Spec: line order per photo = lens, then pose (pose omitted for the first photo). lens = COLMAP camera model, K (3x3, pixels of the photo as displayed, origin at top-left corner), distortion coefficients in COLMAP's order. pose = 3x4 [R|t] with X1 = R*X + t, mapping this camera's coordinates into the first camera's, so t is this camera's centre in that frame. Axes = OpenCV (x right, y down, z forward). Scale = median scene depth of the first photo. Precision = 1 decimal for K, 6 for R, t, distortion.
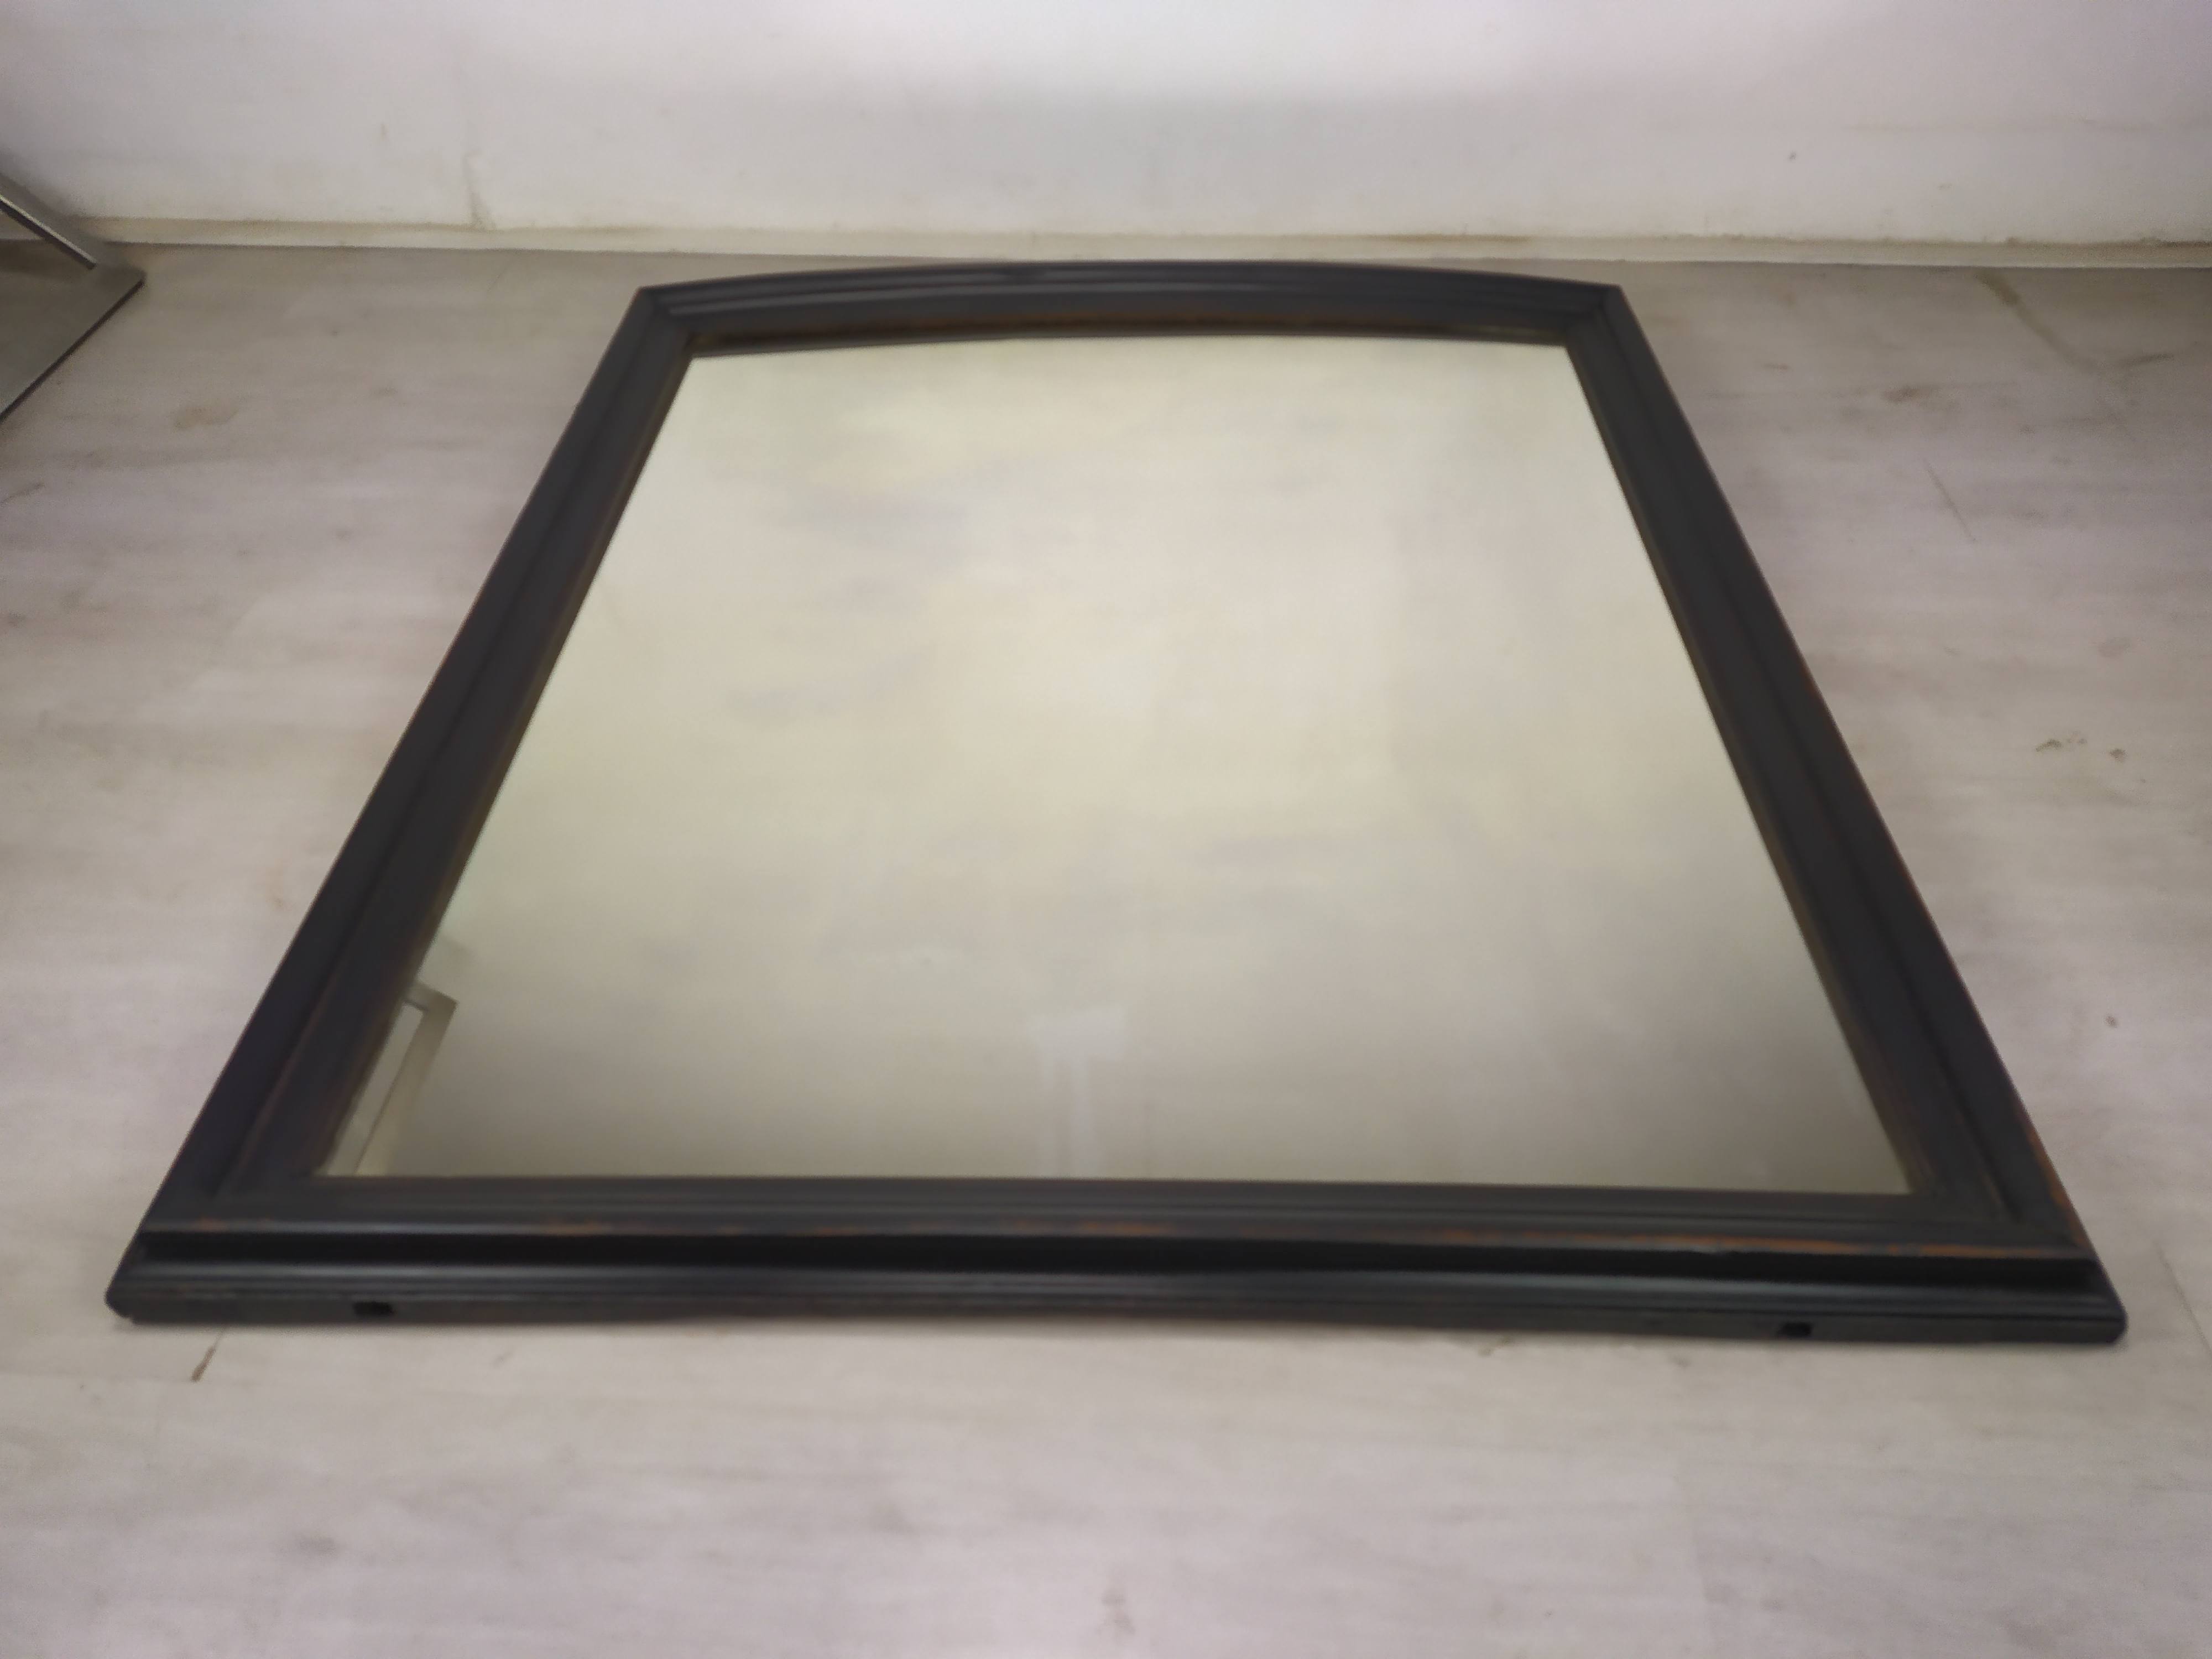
lens RADIAL K [[1841.0, 0, 1106.0], [0, 1841.0, 829.5], [0, 0, 1]] dist [-0.013178, 0.123103]
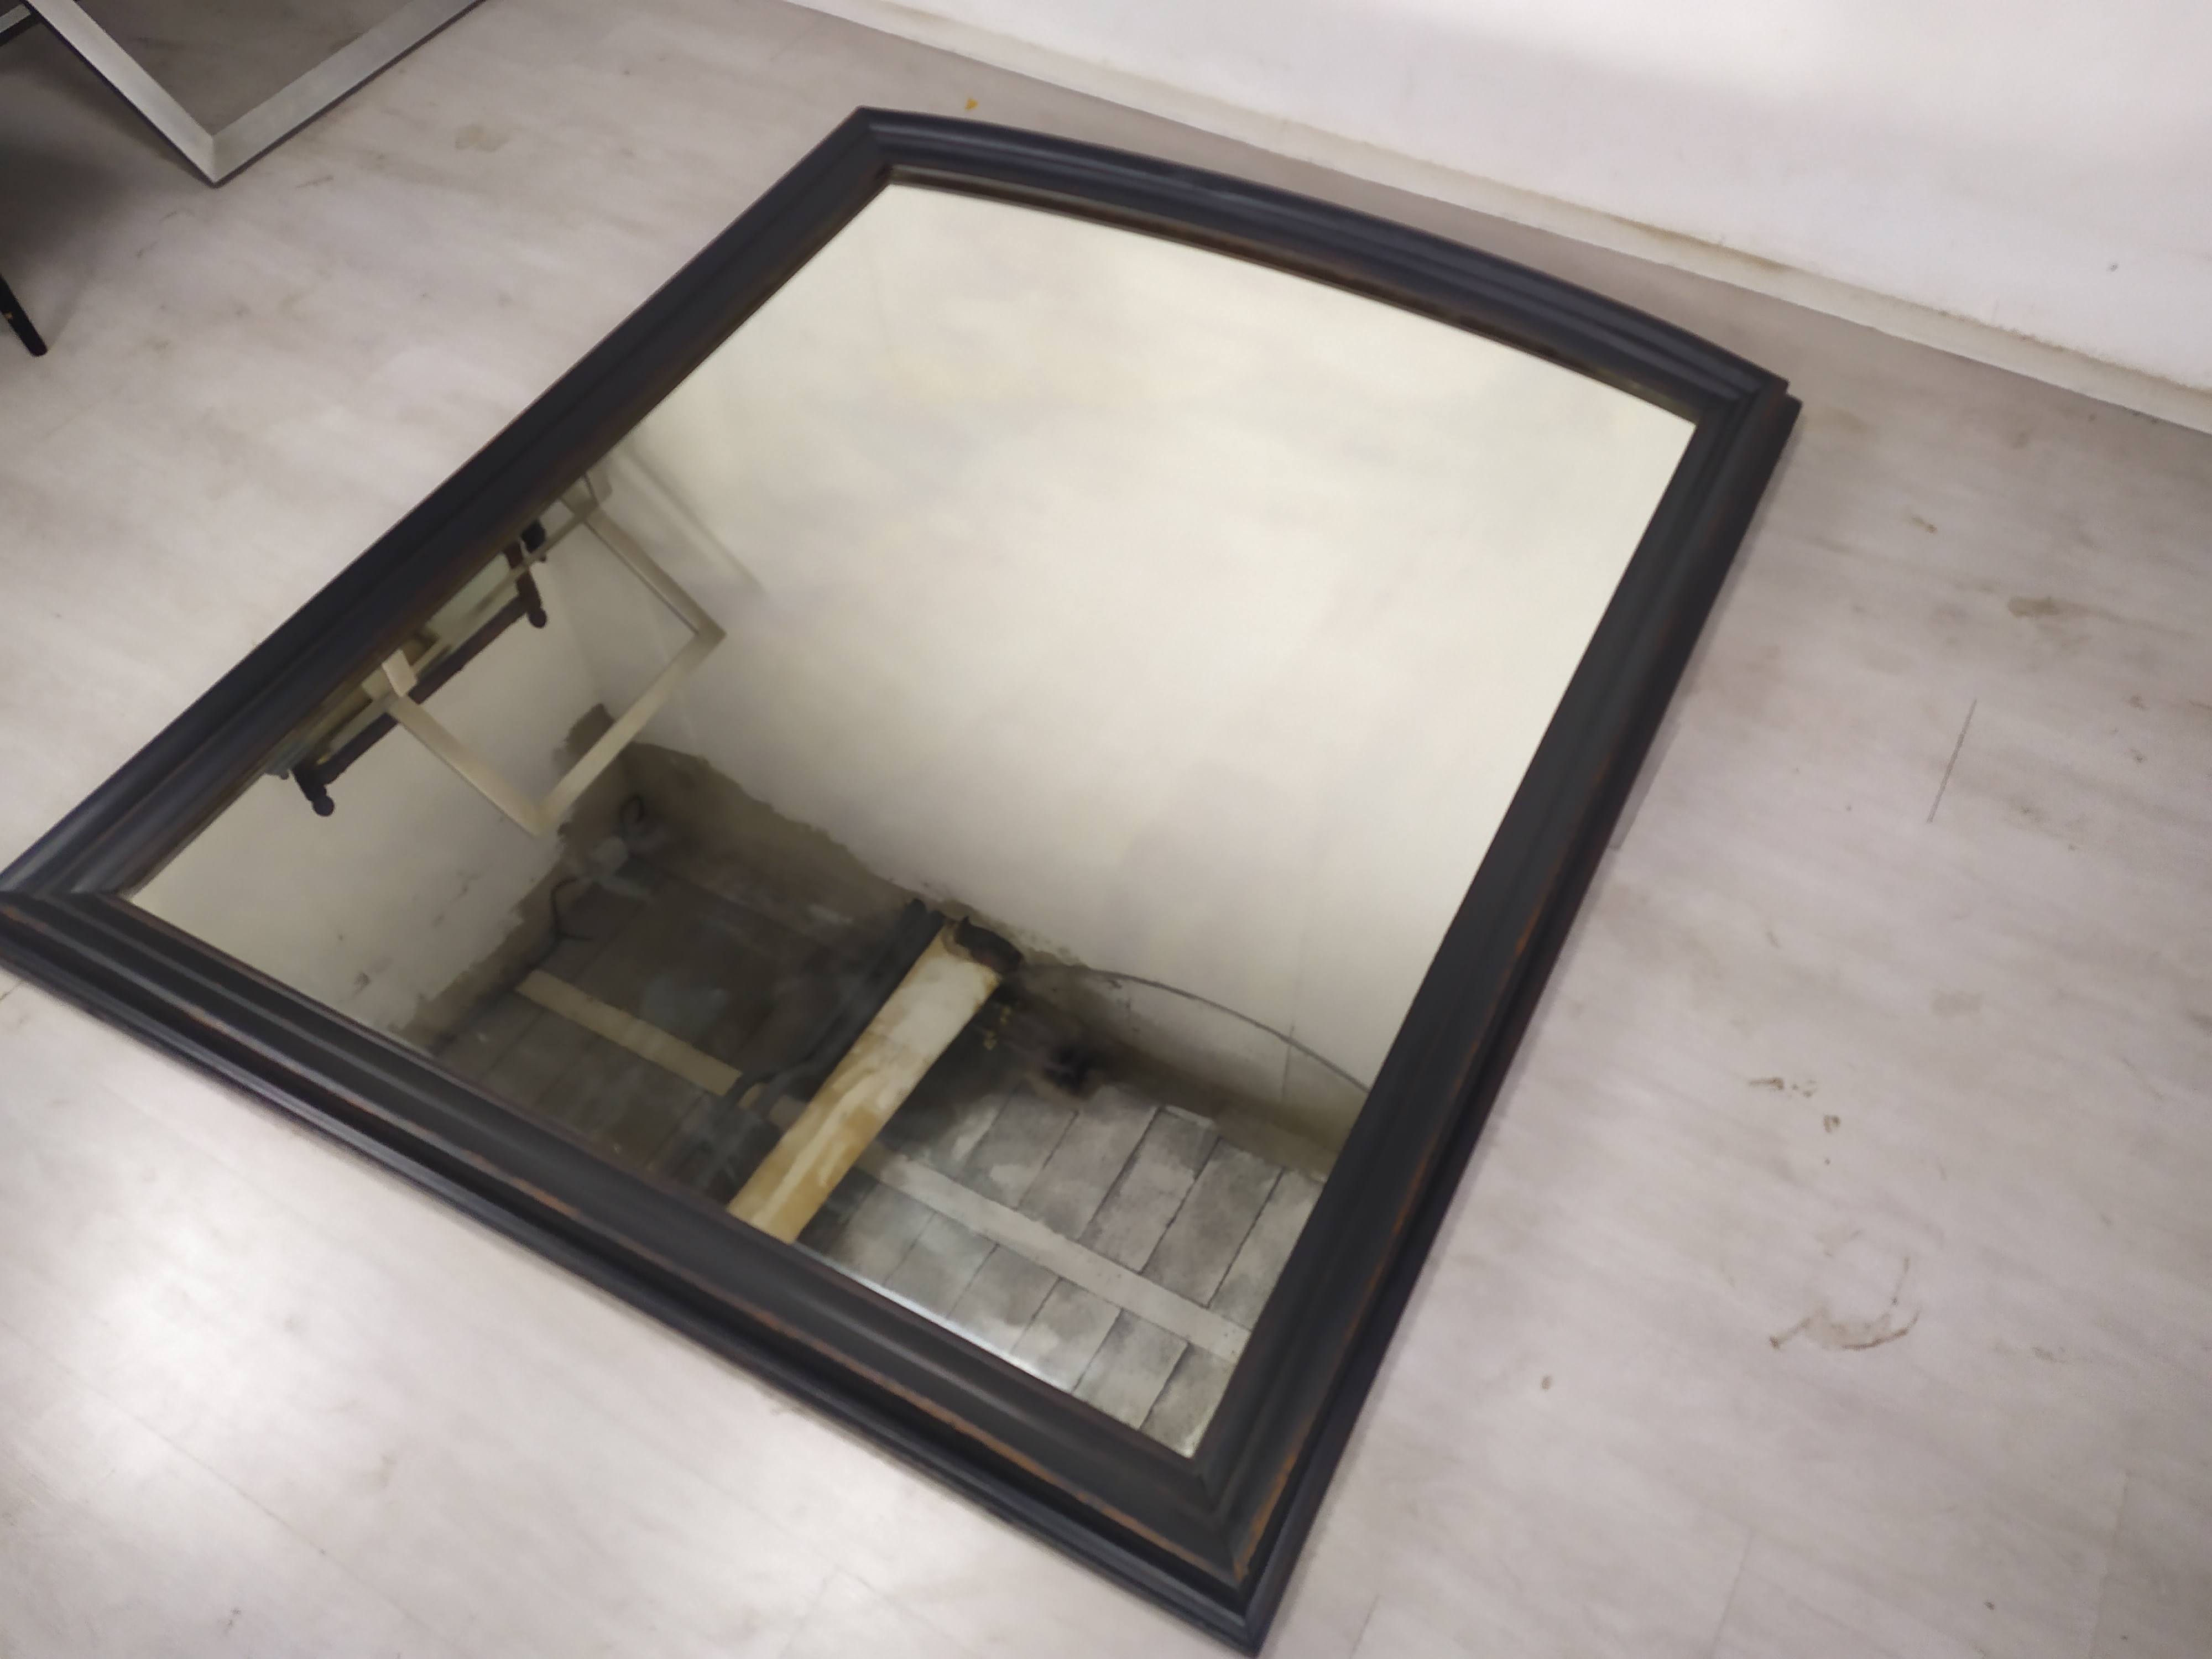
lens RADIAL K [[1841.0, 0, 1106.0], [0, 1841.0, 829.5], [0, 0, 1]] dist [-0.013178, 0.123103]
pose [[0.885955, 0.366819, -0.283773, 0.318528], [-0.292264, 0.916694, 0.272497, -0.241670], [0.360090, -0.158483, 0.919358, 0.018022]]
